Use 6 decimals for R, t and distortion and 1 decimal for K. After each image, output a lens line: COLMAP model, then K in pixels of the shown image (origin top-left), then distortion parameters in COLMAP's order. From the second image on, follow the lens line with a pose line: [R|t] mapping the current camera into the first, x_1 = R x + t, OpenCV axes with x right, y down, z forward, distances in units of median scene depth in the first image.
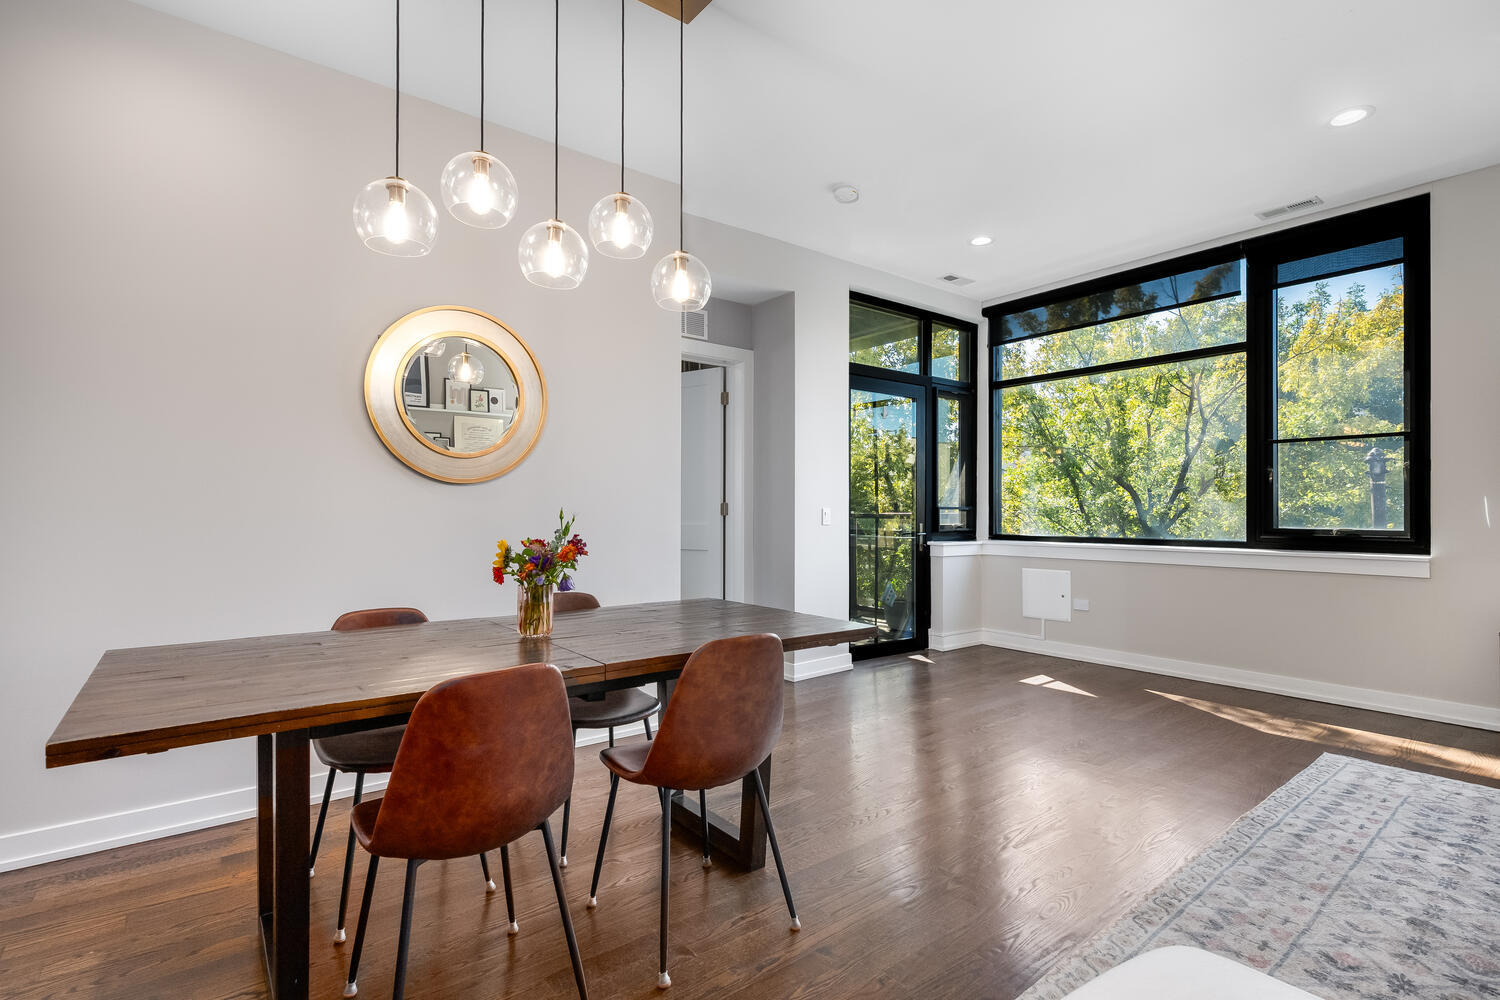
lens RADIAL K [[718.3, 0, 738.8], [0, 718.3, 503.4], [0, 0, 1]] dist [-0.001110, -0.001237]
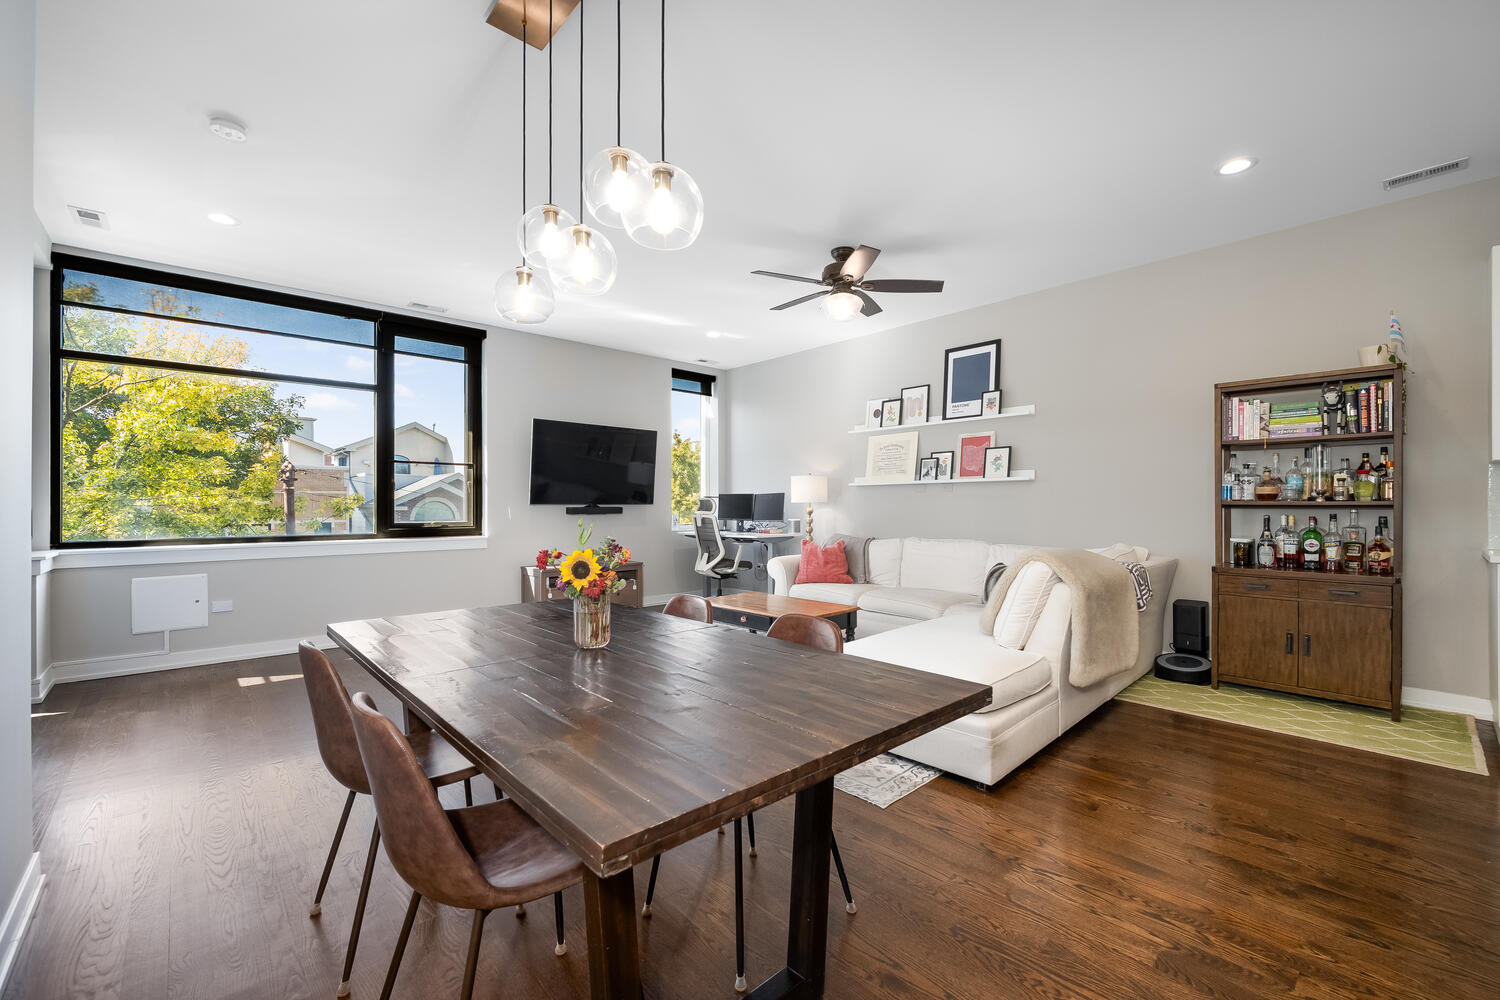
lens RADIAL K [[615.7, 0, 756.9], [0, 615.7, 503.4], [0, 0, 1]] dist [-0.003045, 0.000346]
pose [[-0.098742, 0.014195, 0.995012, -0.467925], [-0.001221, 0.999896, -0.014386, 0.011195], [-0.995112, -0.002635, -0.098714, 0.370904]]
